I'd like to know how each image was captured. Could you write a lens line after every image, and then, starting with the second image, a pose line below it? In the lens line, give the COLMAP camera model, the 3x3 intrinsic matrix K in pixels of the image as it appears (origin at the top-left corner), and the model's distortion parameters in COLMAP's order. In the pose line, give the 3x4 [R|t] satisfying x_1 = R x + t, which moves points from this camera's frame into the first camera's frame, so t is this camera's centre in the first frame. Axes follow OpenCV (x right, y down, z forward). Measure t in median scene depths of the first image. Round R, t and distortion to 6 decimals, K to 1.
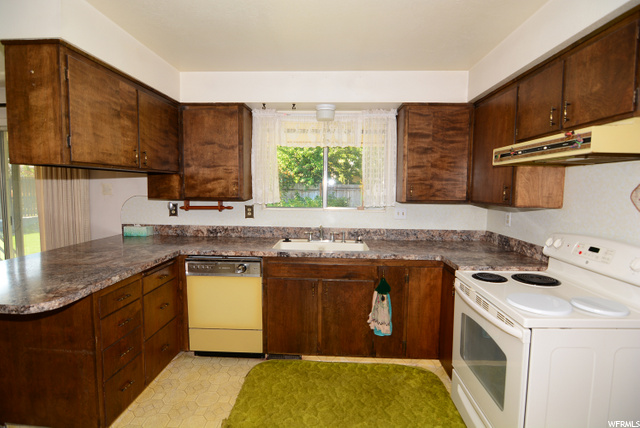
lens RADIAL K [[316.1, 0, 320.0], [0, 316.1, 214.0], [0, 0, 1]] dist [-0.017474, -0.000838]
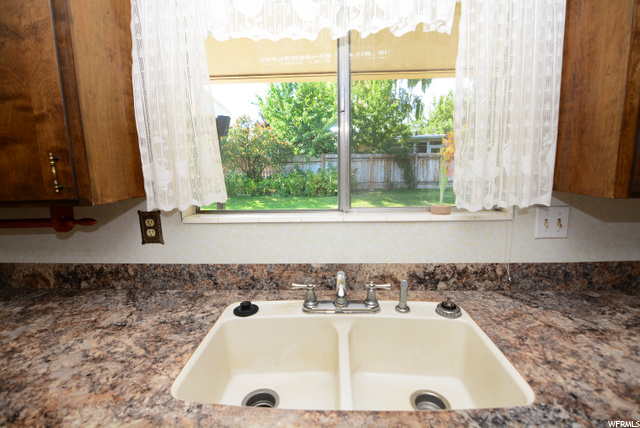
lens RADIAL K [[316.1, 0, 320.0], [0, 316.1, 214.0], [0, 0, 1]] dist [-0.017474, -0.000838]
pose [[0.999465, -0.030891, -0.010706, -0.011907], [0.031725, 0.995502, 0.089272, -0.051038], [0.007900, -0.089564, 0.995950, 0.614371]]
